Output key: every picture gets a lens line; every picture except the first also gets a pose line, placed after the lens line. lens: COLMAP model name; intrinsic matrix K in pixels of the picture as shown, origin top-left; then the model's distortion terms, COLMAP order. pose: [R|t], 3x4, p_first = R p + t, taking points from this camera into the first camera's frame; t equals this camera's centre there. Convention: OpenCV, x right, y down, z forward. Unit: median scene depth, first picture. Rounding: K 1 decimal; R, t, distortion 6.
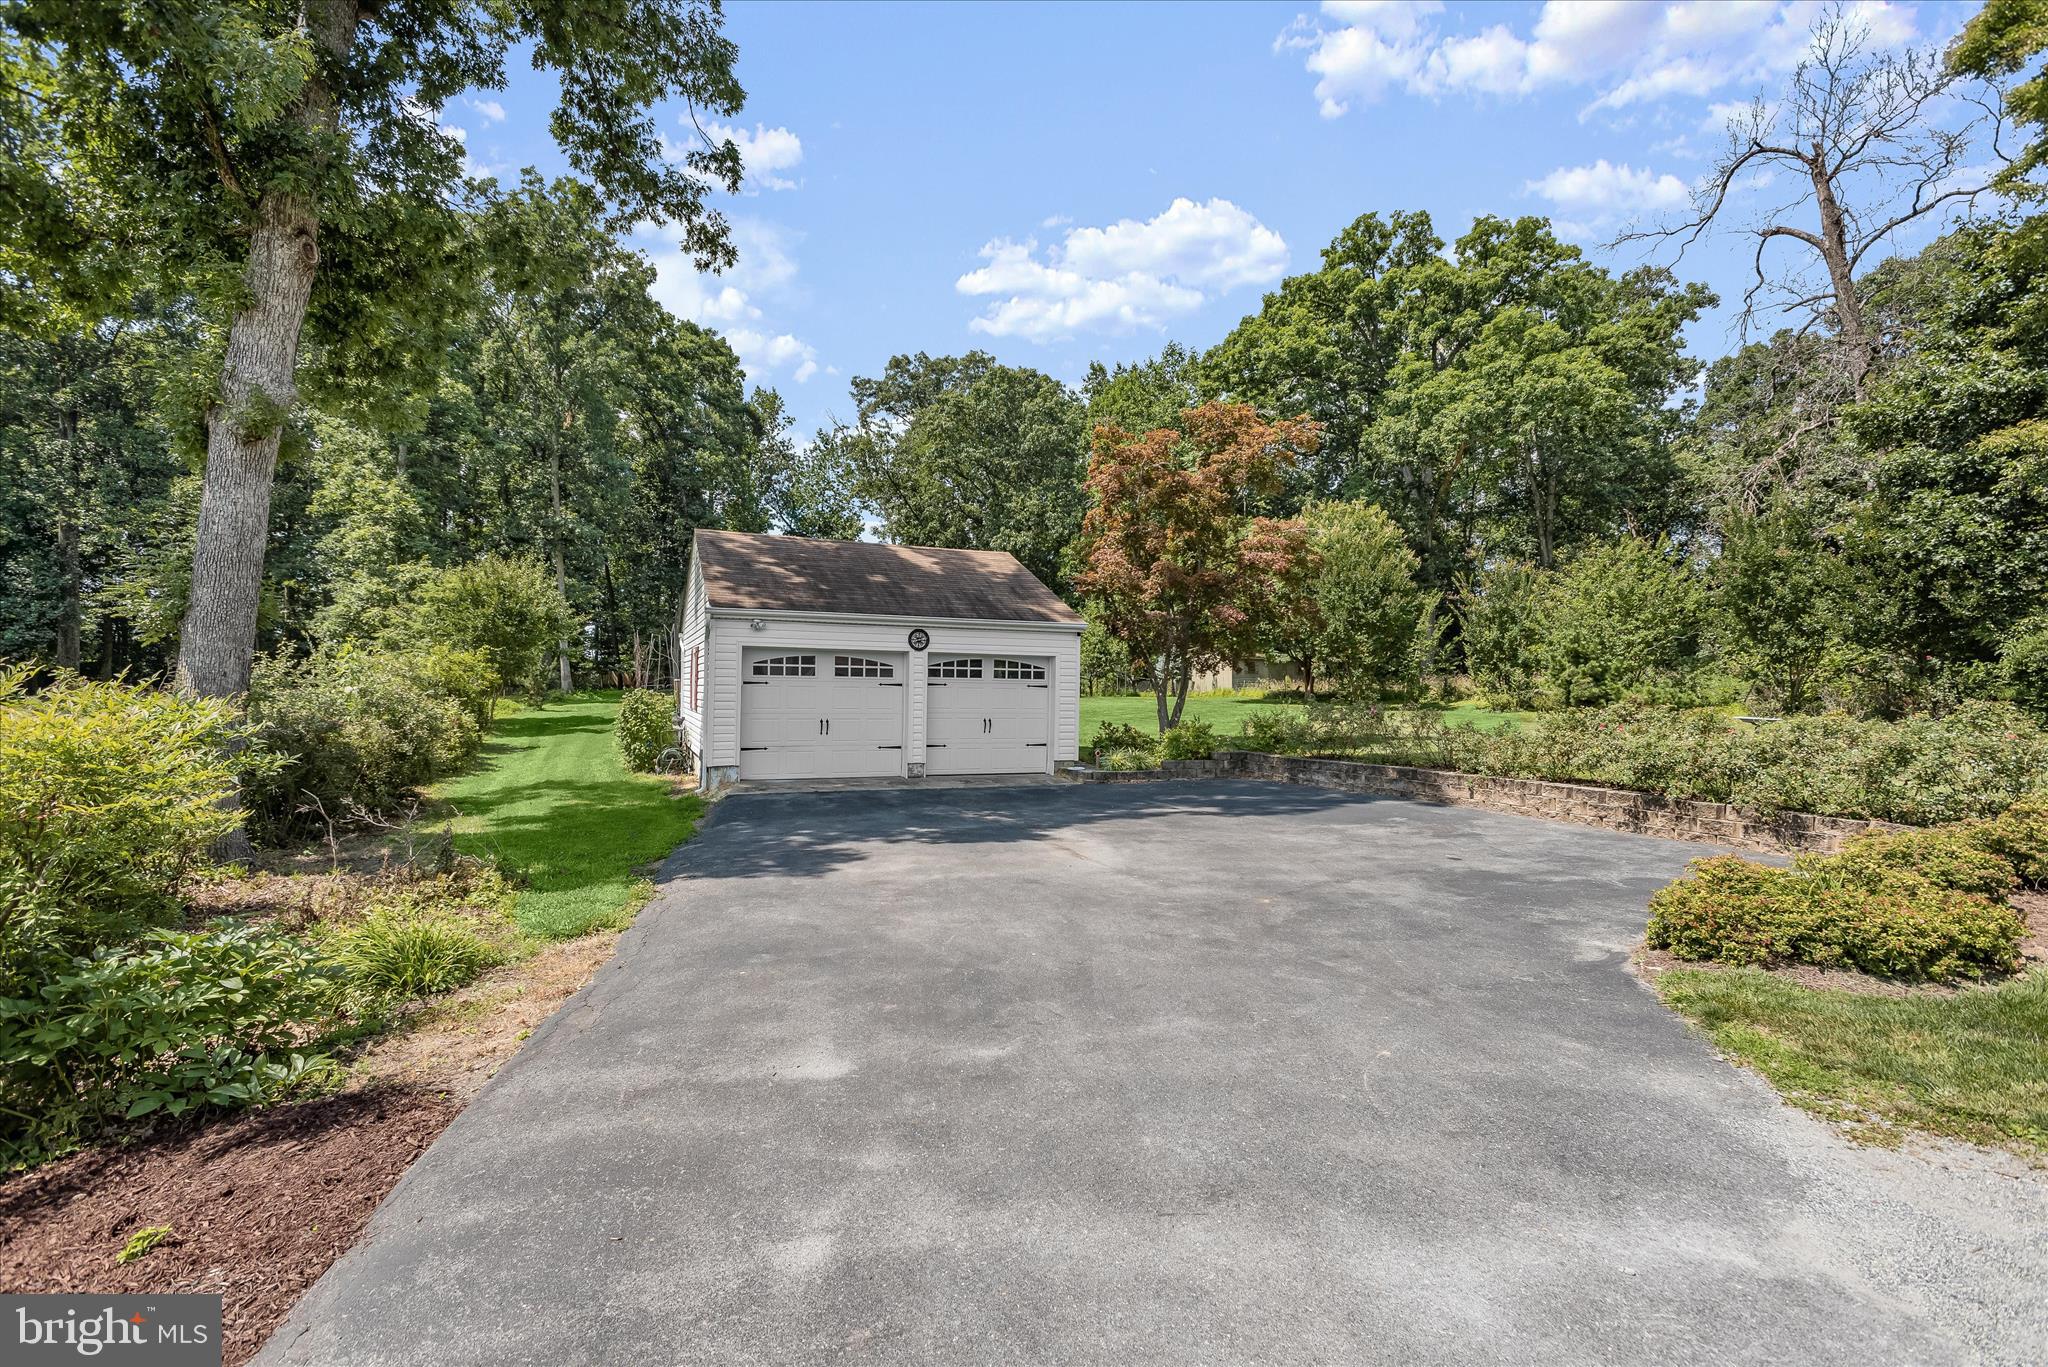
lens RADIAL K [[985.5, 0, 1013.7], [0, 985.5, 710.4], [0, 0, 1]] dist [0.016150, -0.000330]
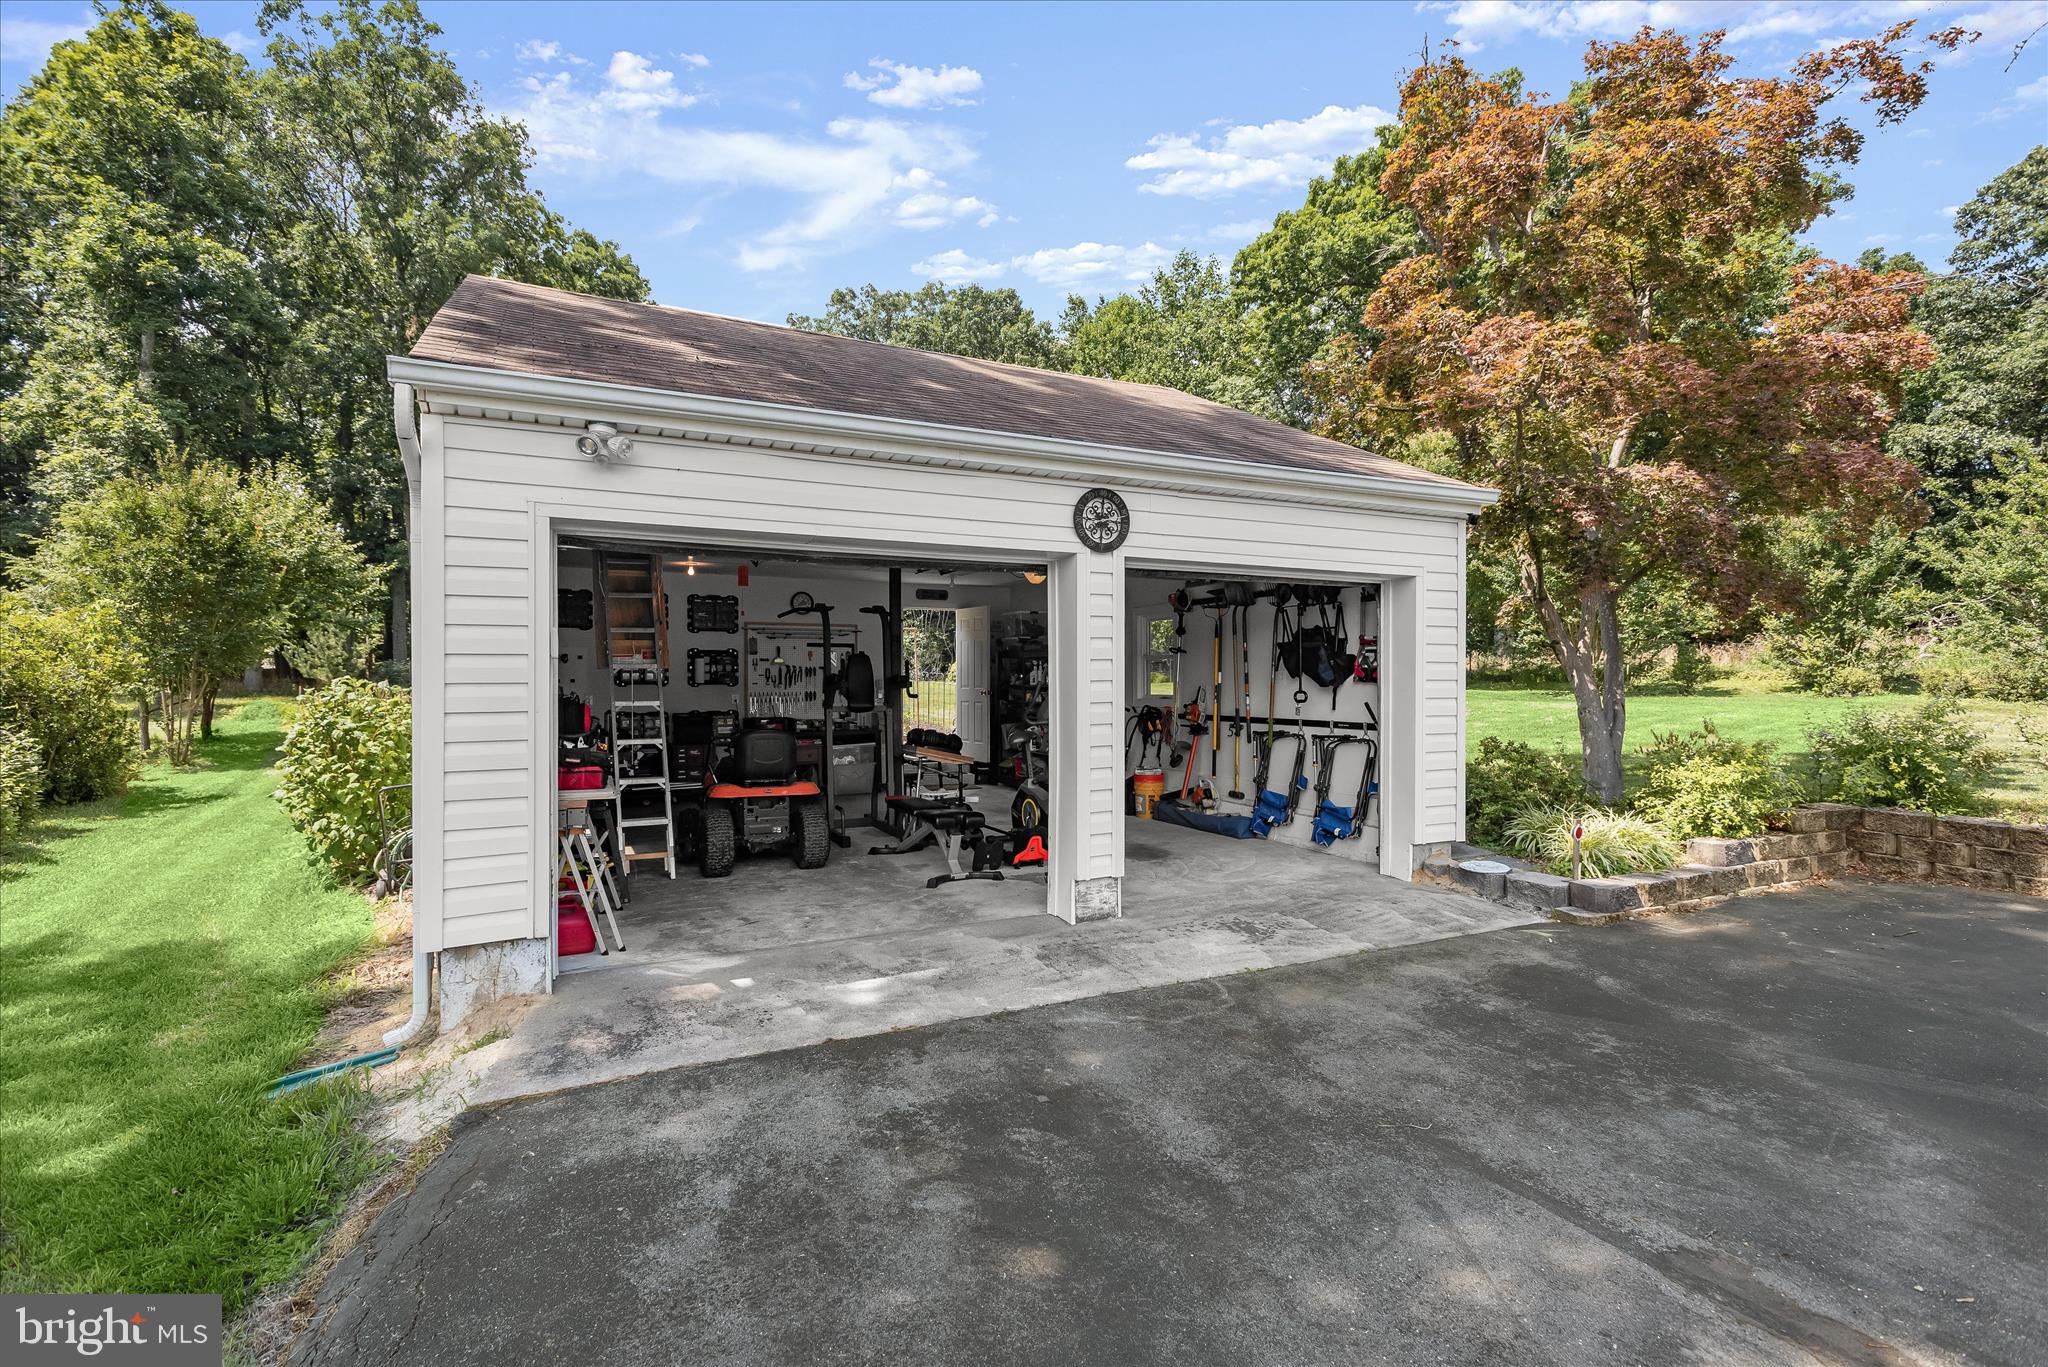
lens RADIAL K [[985.5, 0, 1013.7], [0, 985.5, 710.4], [0, 0, 1]] dist [0.016150, -0.000330]
pose [[0.997722, -0.017641, 0.065108, -0.049417], [0.016902, 0.999787, 0.011883, -0.003309], [-0.065303, -0.010755, 0.997807, 0.216416]]
